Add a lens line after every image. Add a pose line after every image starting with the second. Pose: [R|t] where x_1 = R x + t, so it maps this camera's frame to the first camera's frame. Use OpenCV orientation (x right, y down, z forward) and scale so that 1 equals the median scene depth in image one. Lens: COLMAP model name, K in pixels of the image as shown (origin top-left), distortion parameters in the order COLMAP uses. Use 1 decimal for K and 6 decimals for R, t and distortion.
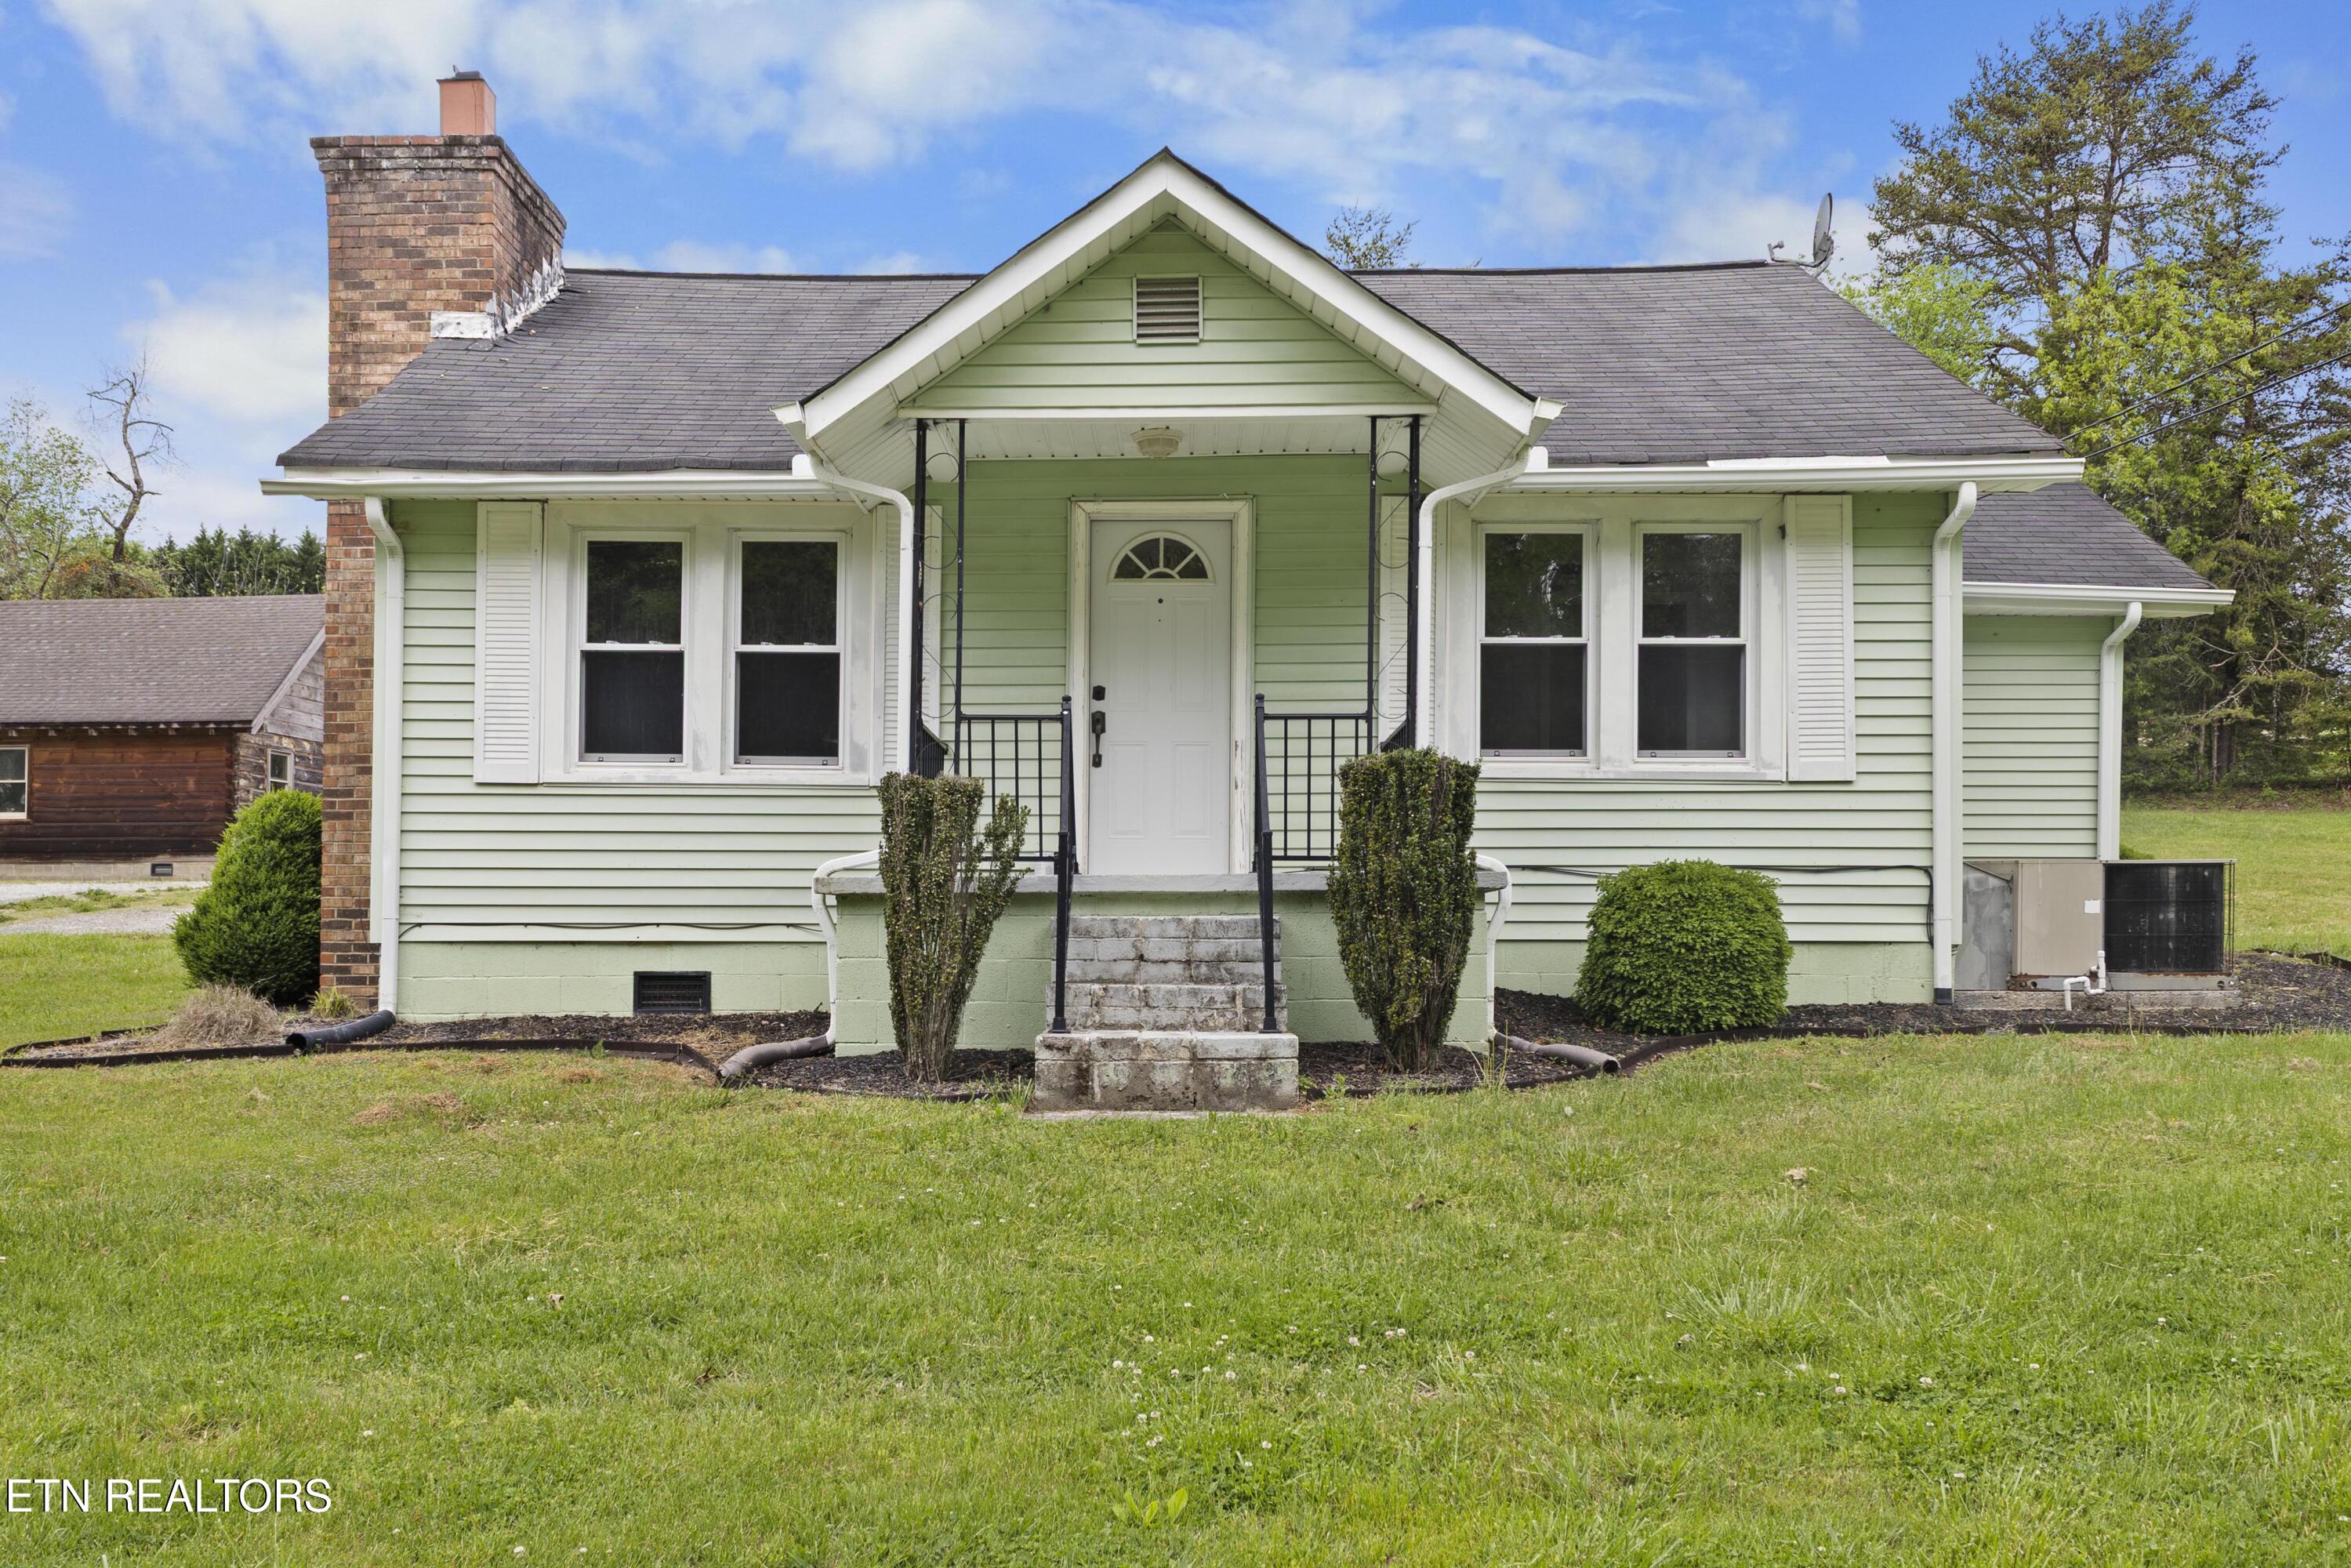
lens RADIAL K [[2087.8, 0, 1143.3], [0, 2087.8, 856.8], [0, 0, 1]] dist [0.006115, 0.013211]
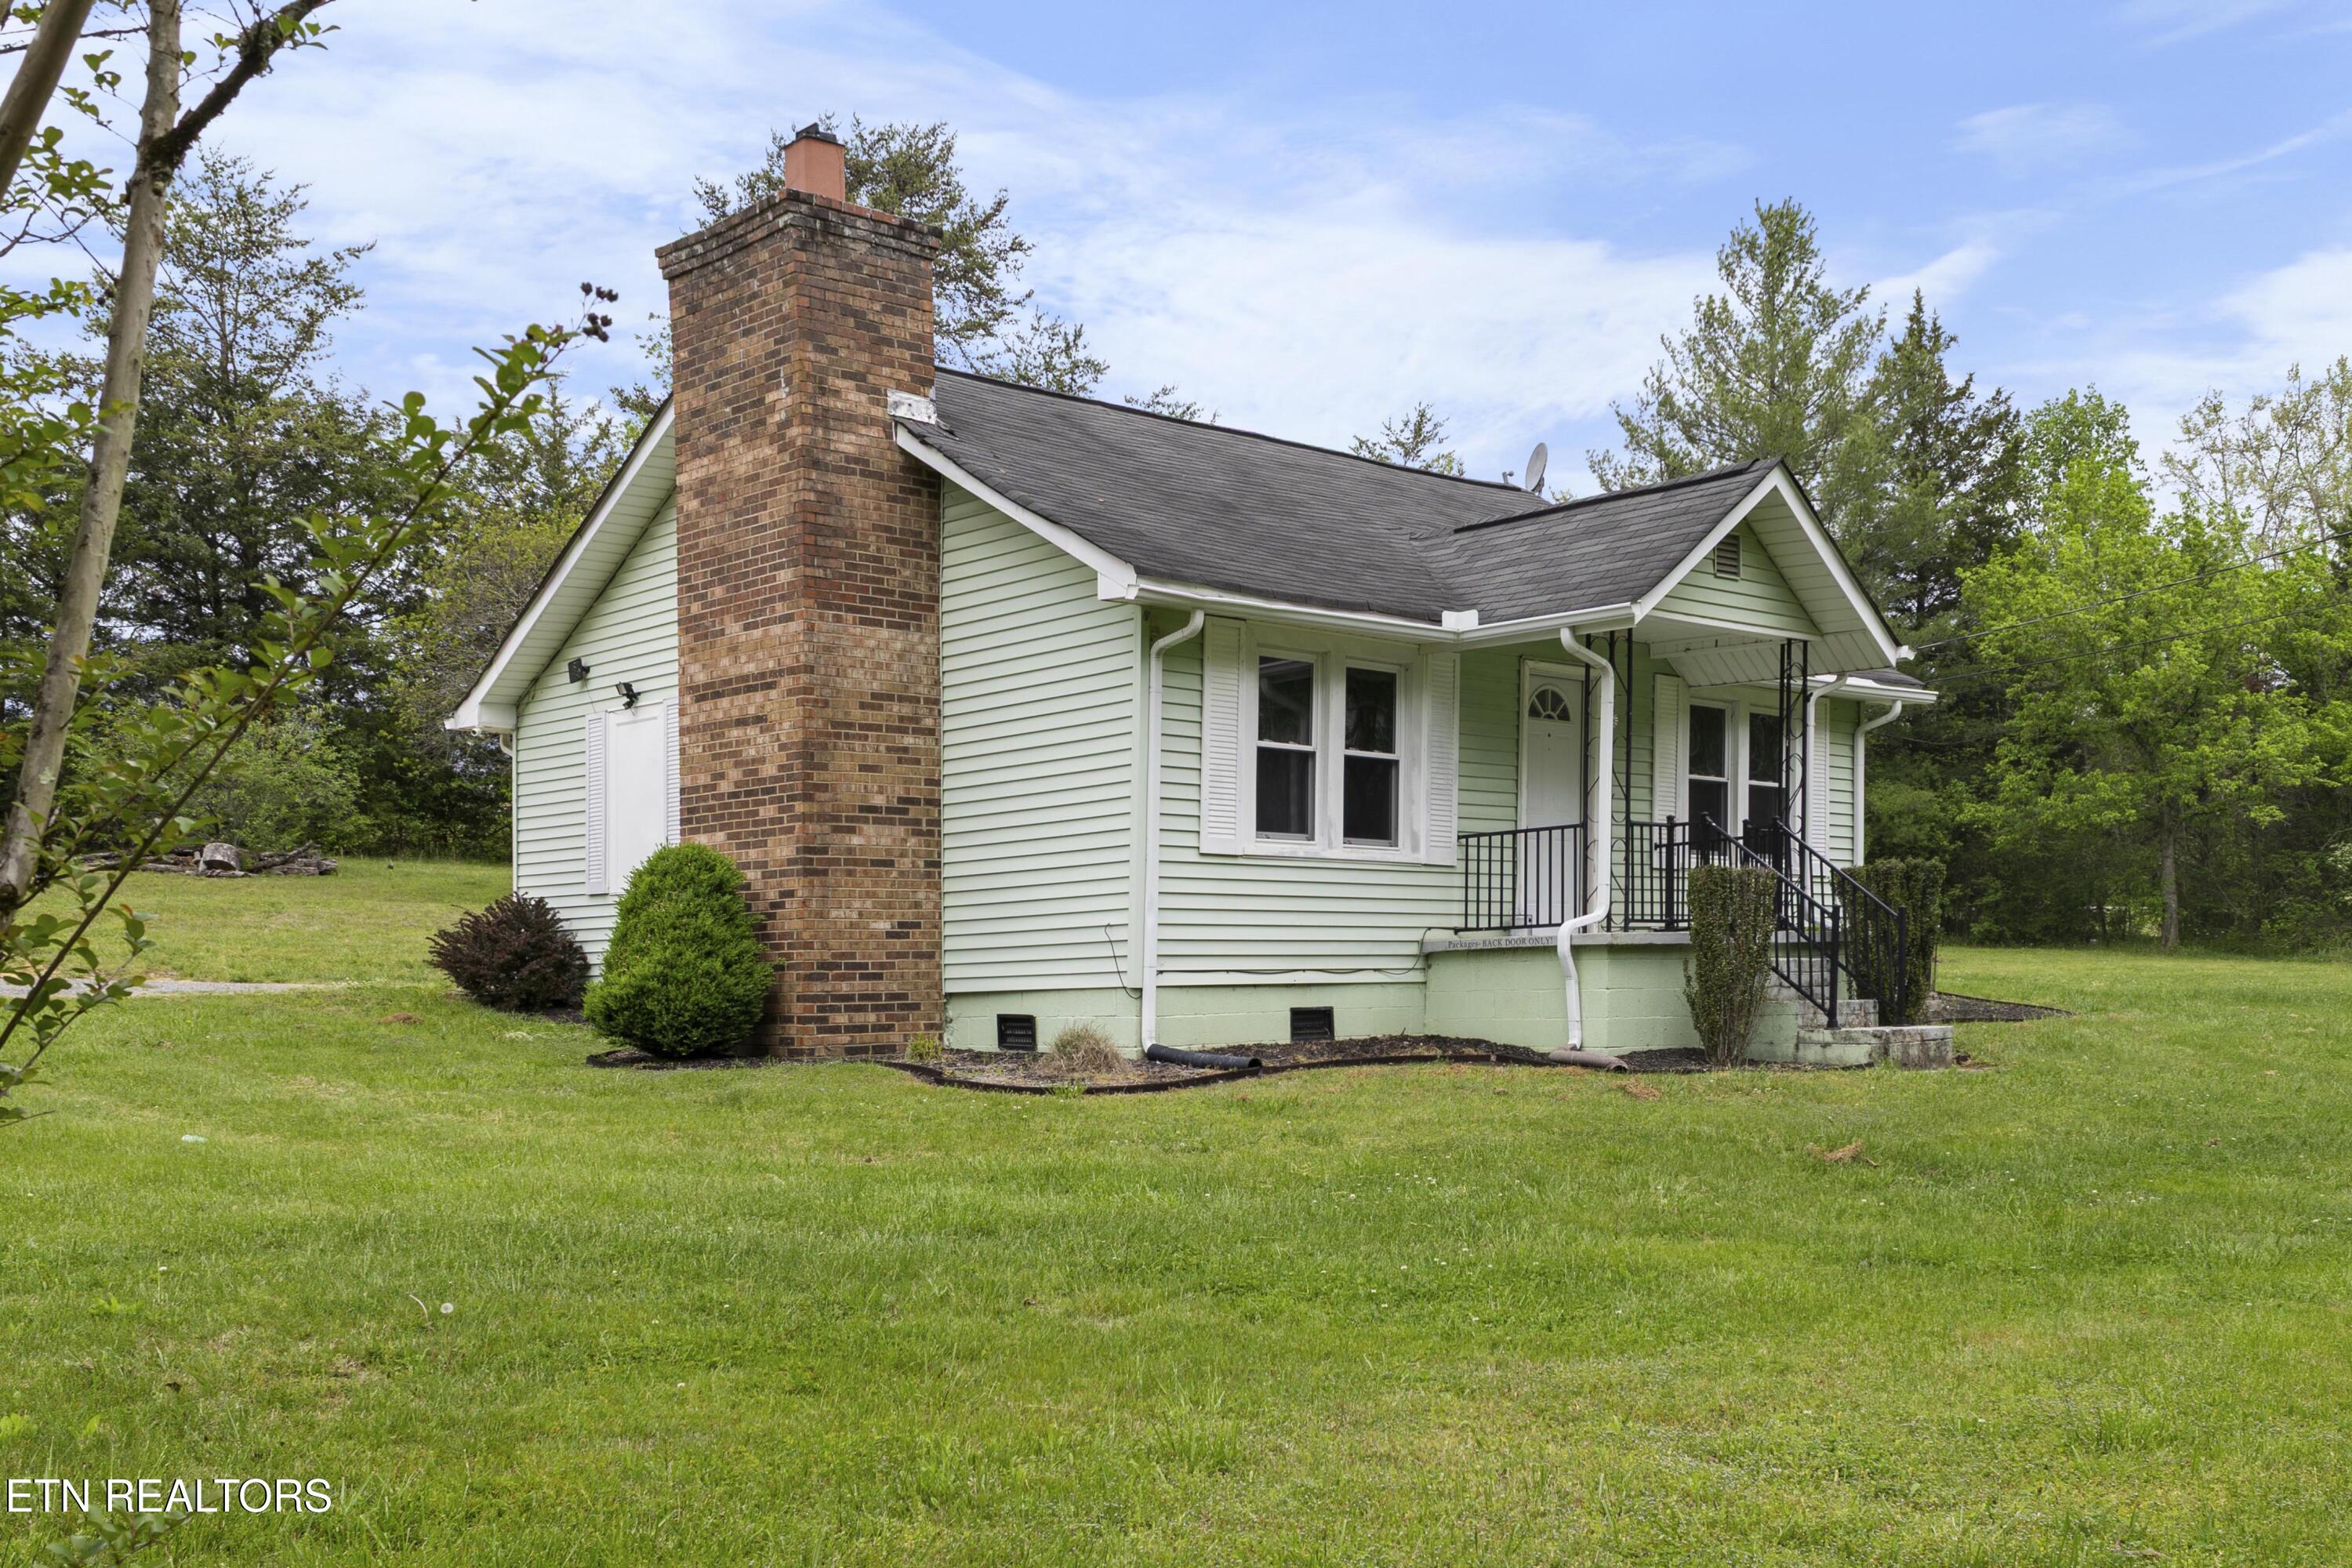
lens RADIAL K [[2286.7, 0, 1172.5], [0, 2286.7, 1171.3], [0, 0, 1]] dist [0.014559, 0.005384]
pose [[0.715545, -0.070057, 0.695045, -1.256875], [-0.009408, 0.993902, 0.109867, 0.001931], [-0.698504, -0.085154, 0.710522, 0.059931]]
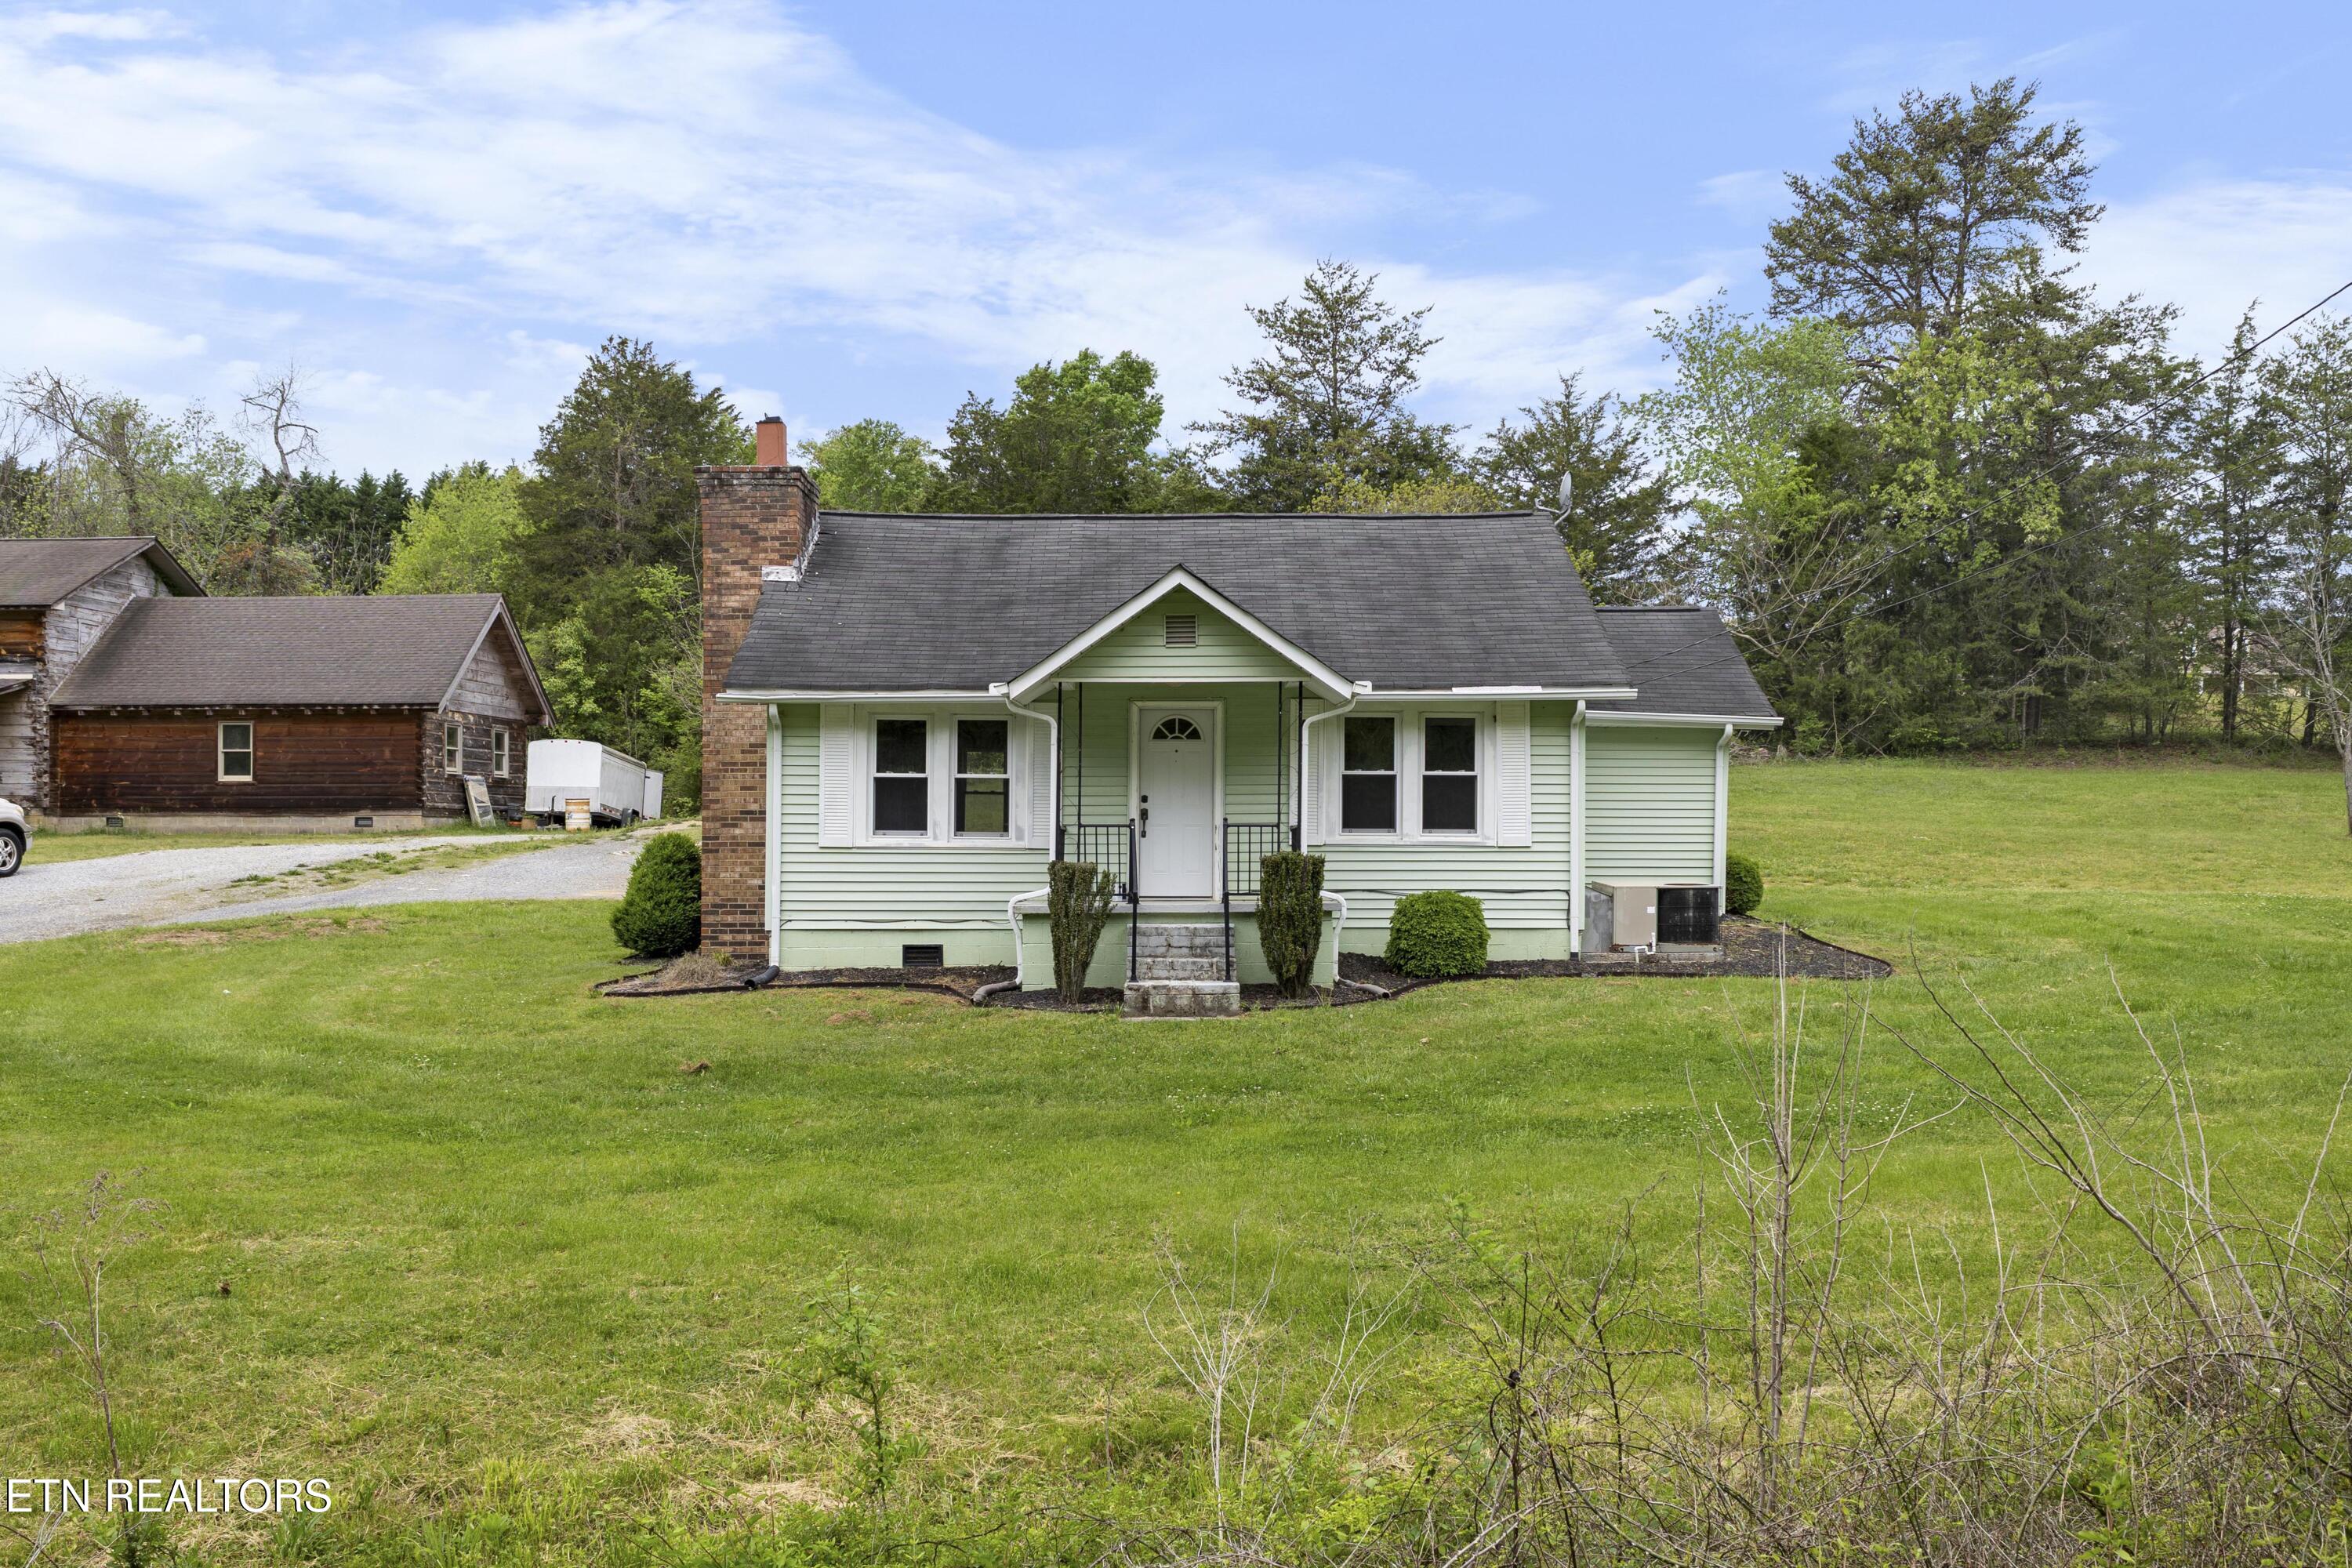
lens RADIAL K [[2159.0, 0, 1176.0], [0, 2159.0, 784.0], [0, 0, 1]] dist [-0.000896, -0.006132]
pose [[0.999884, -0.002897, 0.014940, -0.021788], [0.002648, 0.999857, 0.016676, -0.124921], [-0.014986, -0.016634, 0.999749, -0.983869]]
